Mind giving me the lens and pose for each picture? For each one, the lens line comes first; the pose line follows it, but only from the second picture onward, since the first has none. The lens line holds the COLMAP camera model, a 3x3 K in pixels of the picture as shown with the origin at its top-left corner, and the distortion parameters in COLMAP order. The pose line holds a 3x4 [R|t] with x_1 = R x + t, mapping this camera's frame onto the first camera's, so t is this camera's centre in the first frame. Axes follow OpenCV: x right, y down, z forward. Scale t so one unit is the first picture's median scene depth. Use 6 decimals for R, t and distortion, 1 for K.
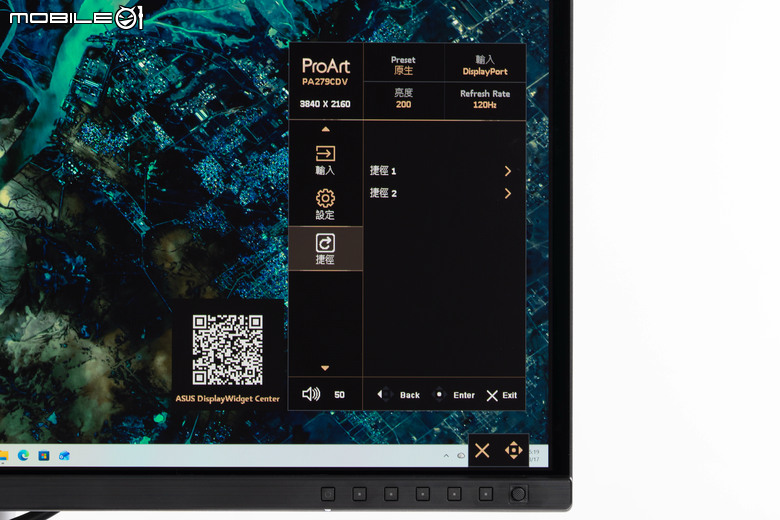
lens RADIAL K [[3104.3, 0, 390.5], [0, 3104.3, 260.5], [0, 0, 1]] dist [-0.176633, 0.000000]
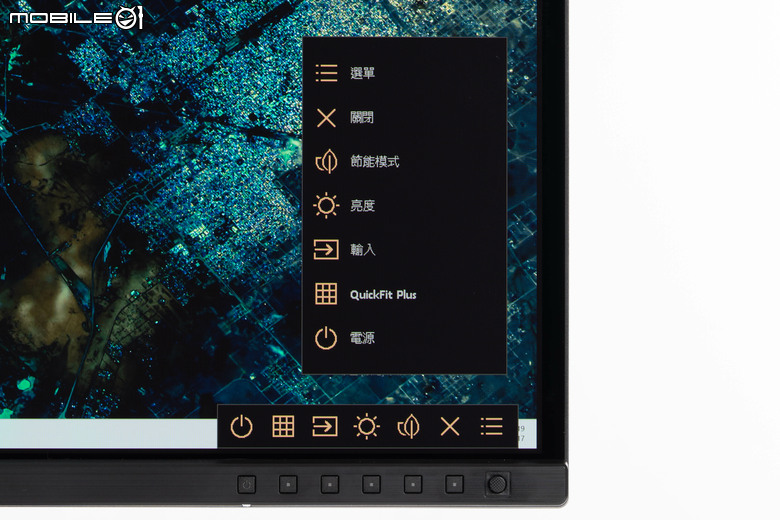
lens RADIAL K [[3104.3, 0, 390.5], [0, 3104.3, 258.3], [0, 0, 1]] dist [-0.176633, 0.000000]
pose [[0.999992, -0.000686, 0.004034, 0.012083], [0.000663, 0.999984, 0.005647, 0.015702], [-0.004037, -0.005644, 0.999976, 0.241129]]
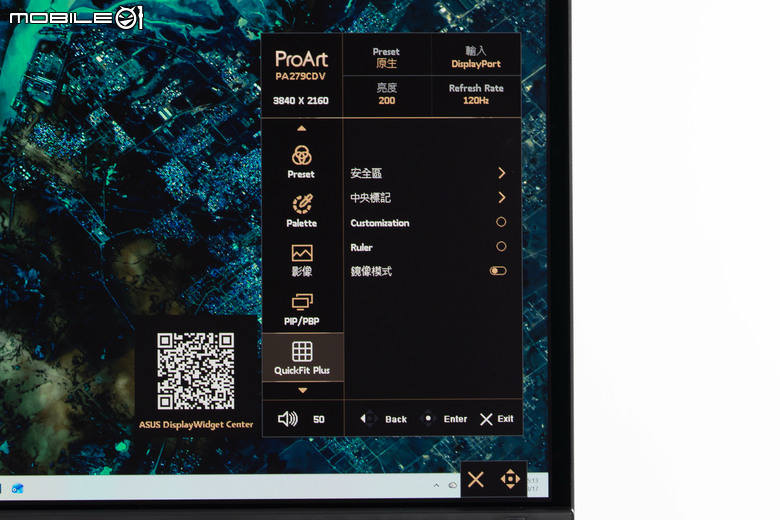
lens RADIAL K [[3104.3, 0, 389.1], [0, 3104.3, 261.1], [0, 0, 1]] dist [-0.176633, 0.000000]
pose [[0.999974, -0.007038, 0.001733, 0.002961], [0.007044, 0.999969, -0.003436, -0.000019], [-0.001709, 0.003448, 0.999993, 0.088347]]
